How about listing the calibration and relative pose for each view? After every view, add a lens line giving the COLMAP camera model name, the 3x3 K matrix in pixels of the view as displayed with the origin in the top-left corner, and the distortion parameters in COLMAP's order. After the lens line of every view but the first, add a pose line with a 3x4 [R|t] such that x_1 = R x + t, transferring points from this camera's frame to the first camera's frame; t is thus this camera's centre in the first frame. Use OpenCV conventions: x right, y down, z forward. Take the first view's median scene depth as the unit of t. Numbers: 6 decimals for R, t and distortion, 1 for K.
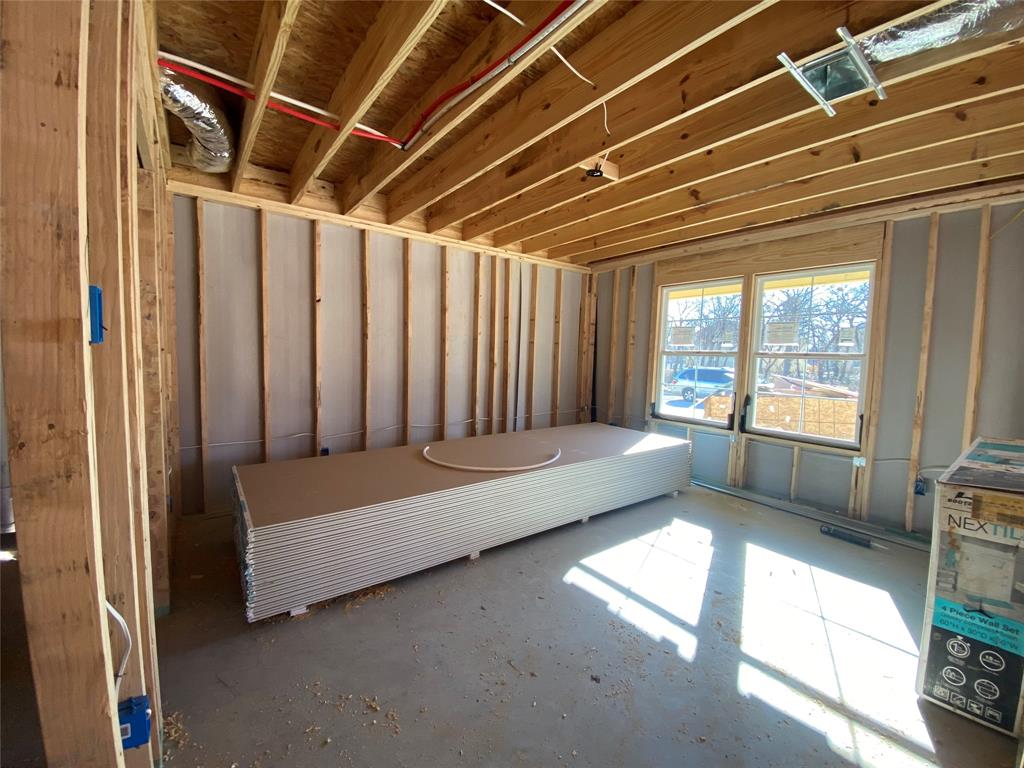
lens RADIAL K [[418.6, 0, 511.6], [0, 418.6, 381.8], [0, 0, 1]] dist [-0.000139, -0.000018]
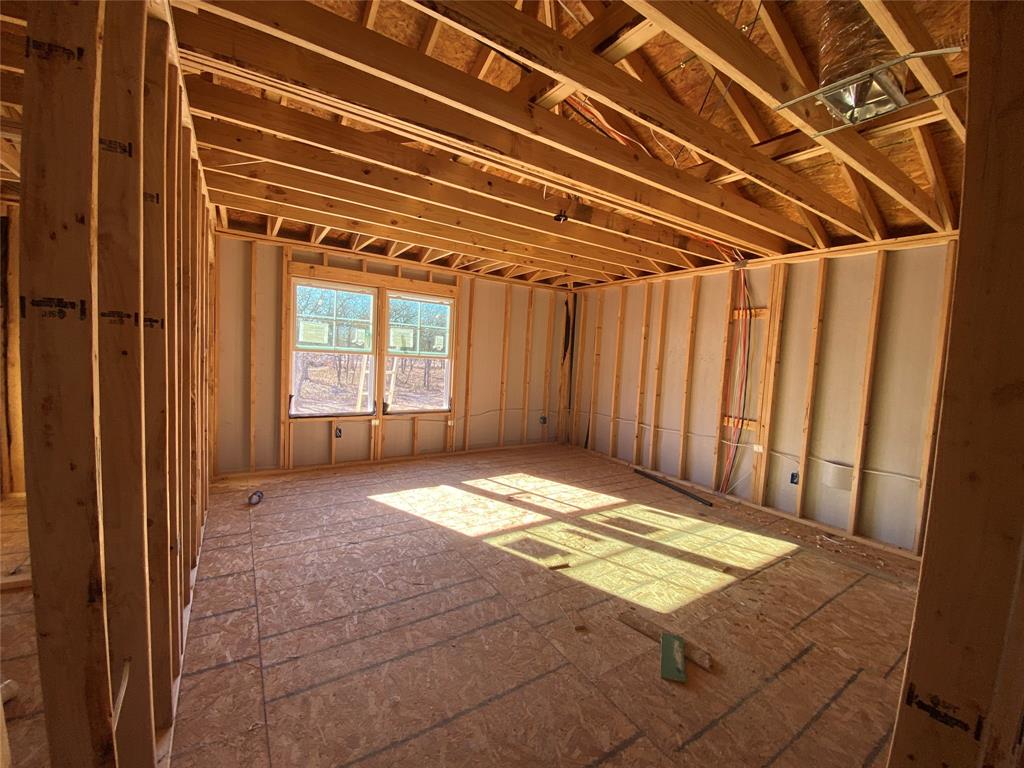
lens RADIAL K [[418.6, 0, 511.3], [0, 418.6, 380.4], [0, 0, 1]] dist [-0.000139, -0.000018]
pose [[0.072973, -0.097044, 0.992601, -0.646554], [0.025008, 0.995120, 0.095452, -0.094464], [-0.997020, 0.017858, 0.075044, 0.521861]]
